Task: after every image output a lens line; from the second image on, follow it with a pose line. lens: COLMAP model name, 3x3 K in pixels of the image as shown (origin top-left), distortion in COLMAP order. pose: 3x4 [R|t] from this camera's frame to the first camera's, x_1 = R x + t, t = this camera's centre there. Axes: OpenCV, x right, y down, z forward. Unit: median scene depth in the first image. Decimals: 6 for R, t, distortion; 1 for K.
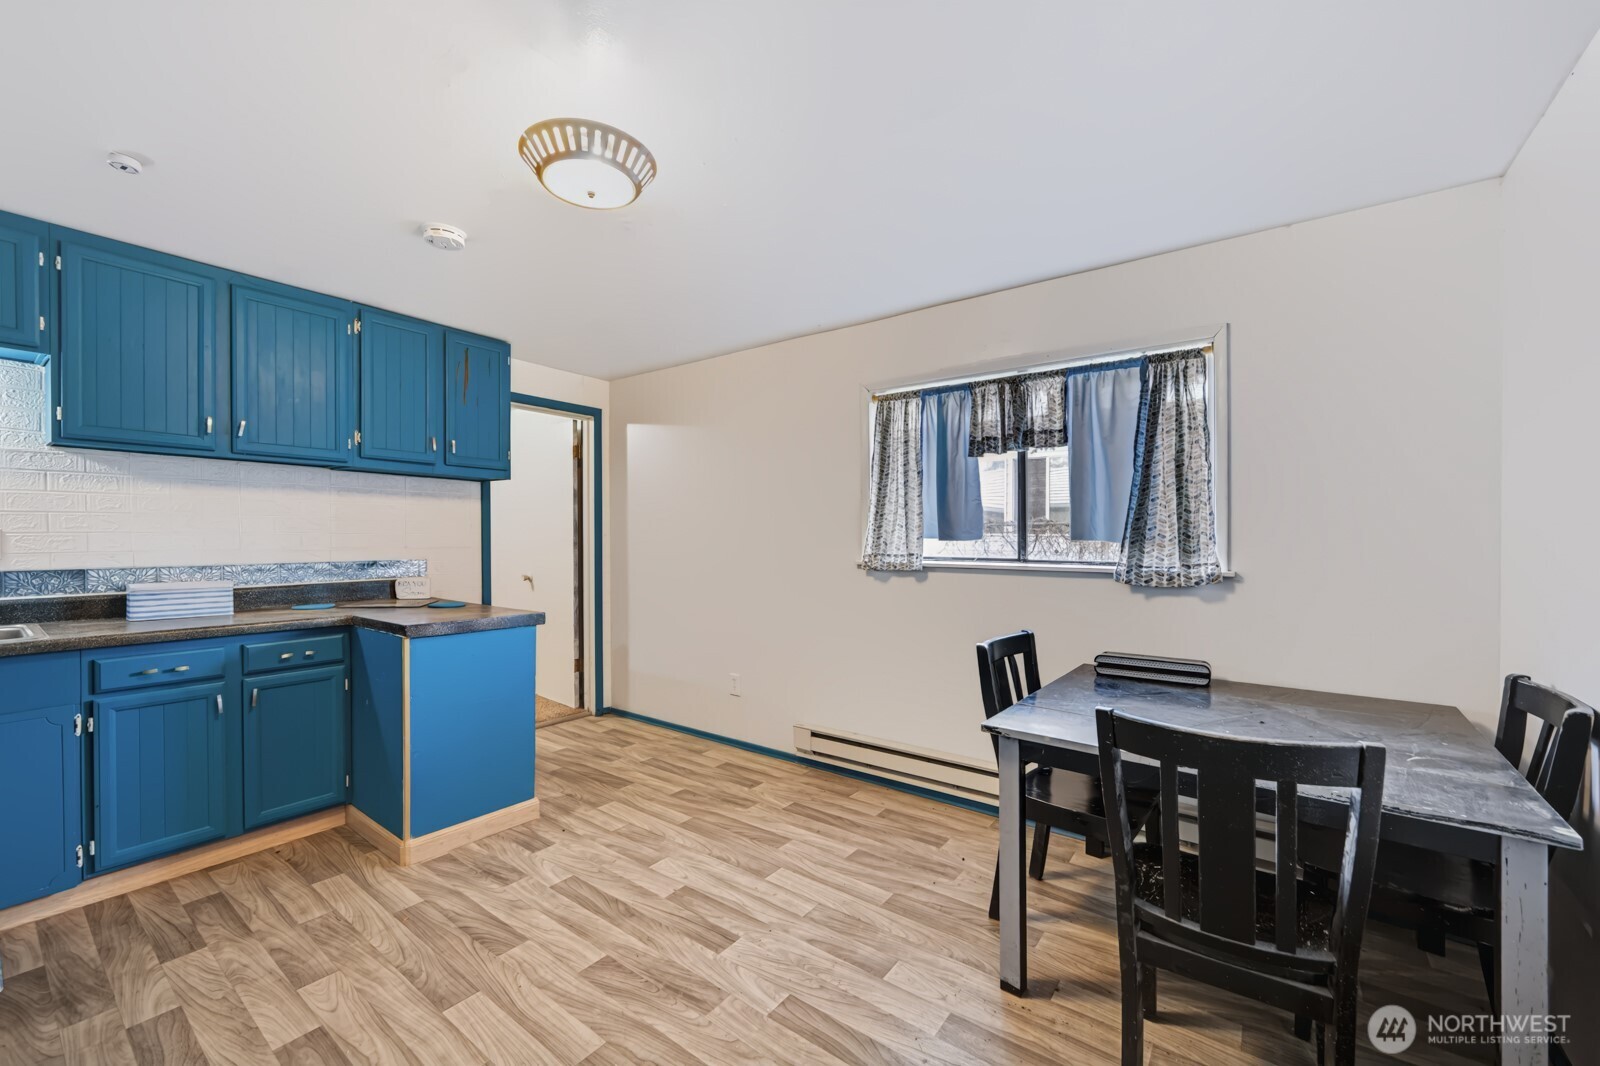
lens RADIAL K [[634.3, 0, 807.0], [0, 634.3, 544.7], [0, 0, 1]] dist [-0.006772, 0.001380]
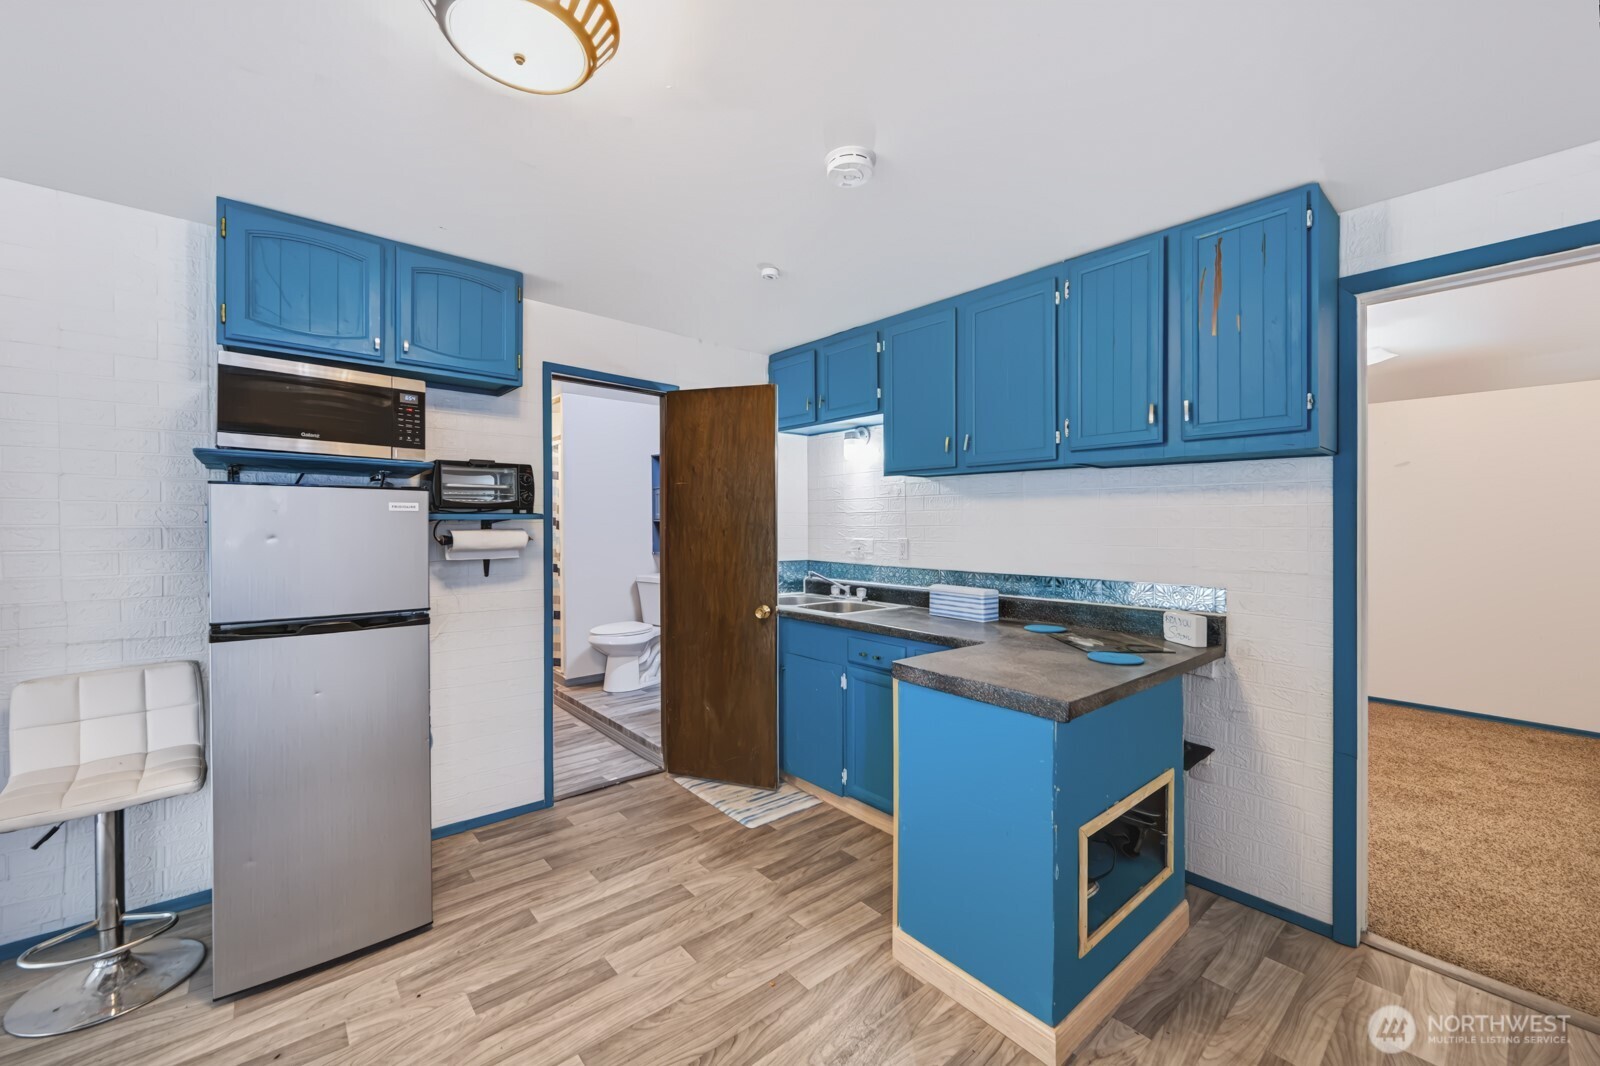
lens RADIAL K [[634.3, 0, 816.1], [0, 634.3, 522.0], [0, 0, 1]] dist [-0.006772, 0.001380]
pose [[-0.232333, -0.015630, -0.972511, 0.204582], [-0.024071, 0.999657, -0.010316, -0.043867], [0.972338, 0.021013, -0.232629, 1.162039]]
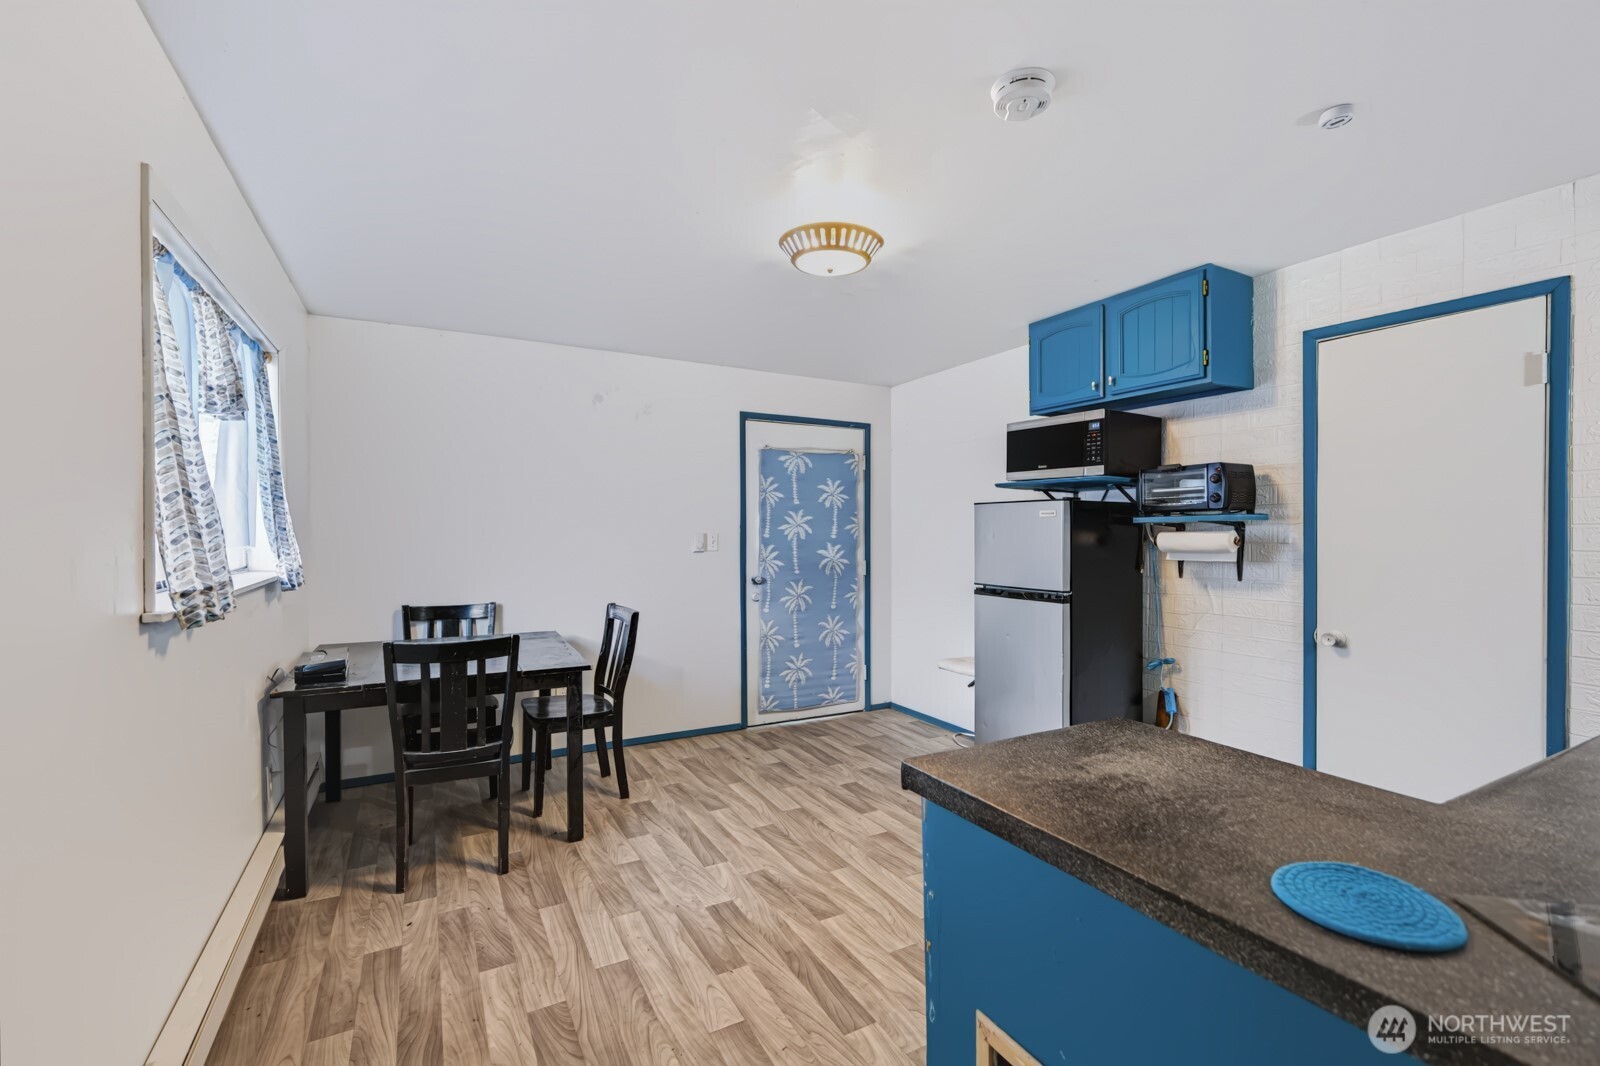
lens RADIAL K [[689.4, 0, 788.7], [0, 689.4, 530.6], [0, 0, 1]] dist [0.003308, -0.000415]
pose [[-0.897465, -0.010745, 0.440954, -0.679126], [-0.001611, 0.999776, 0.021084, -0.055120], [-0.441082, 0.018211, -0.897282, 1.794279]]
